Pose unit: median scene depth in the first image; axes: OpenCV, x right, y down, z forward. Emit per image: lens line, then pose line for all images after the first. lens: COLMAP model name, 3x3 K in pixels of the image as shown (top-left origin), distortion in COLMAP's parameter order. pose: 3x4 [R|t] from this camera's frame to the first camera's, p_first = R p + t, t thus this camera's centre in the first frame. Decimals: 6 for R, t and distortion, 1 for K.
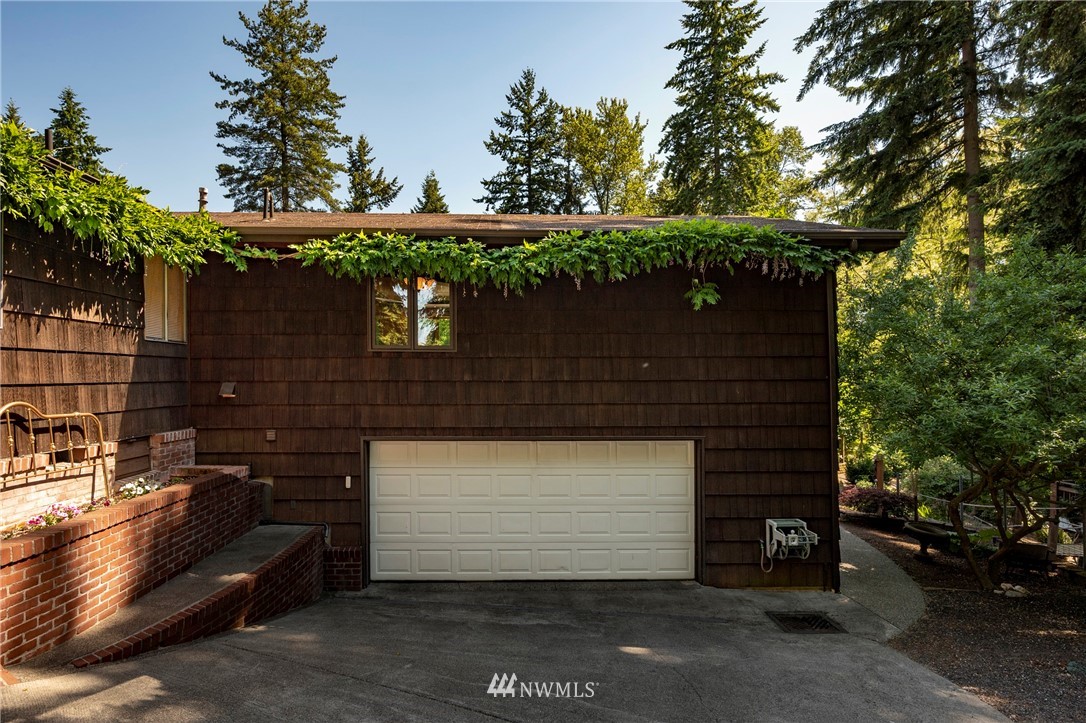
lens RADIAL K [[544.1, 0, 506.1], [0, 544.1, 376.5], [0, 0, 1]] dist [-0.001343, -0.000509]
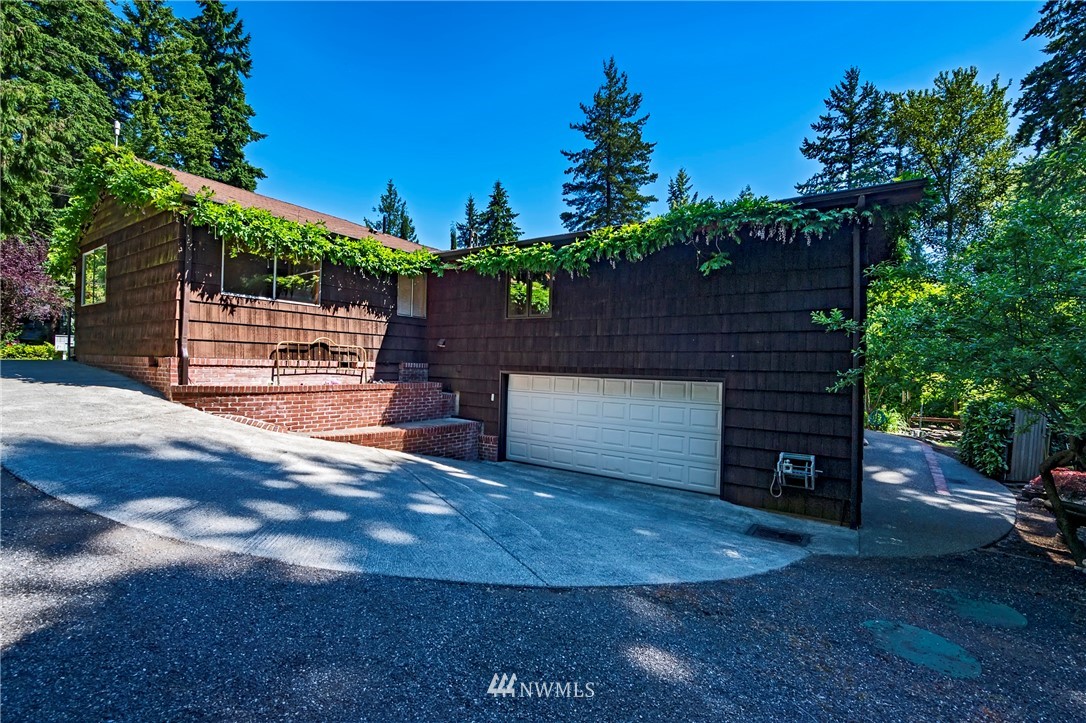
lens RADIAL K [[435.6, 0, 543.0], [0, 435.6, 361.5], [0, 0, 1]] dist [-0.000739, -0.000453]
pose [[0.842860, 0.013632, -0.537961, 0.531034], [-0.017197, 0.999851, -0.001608, 0.078264], [0.537858, 0.010606, 0.842968, -0.048132]]
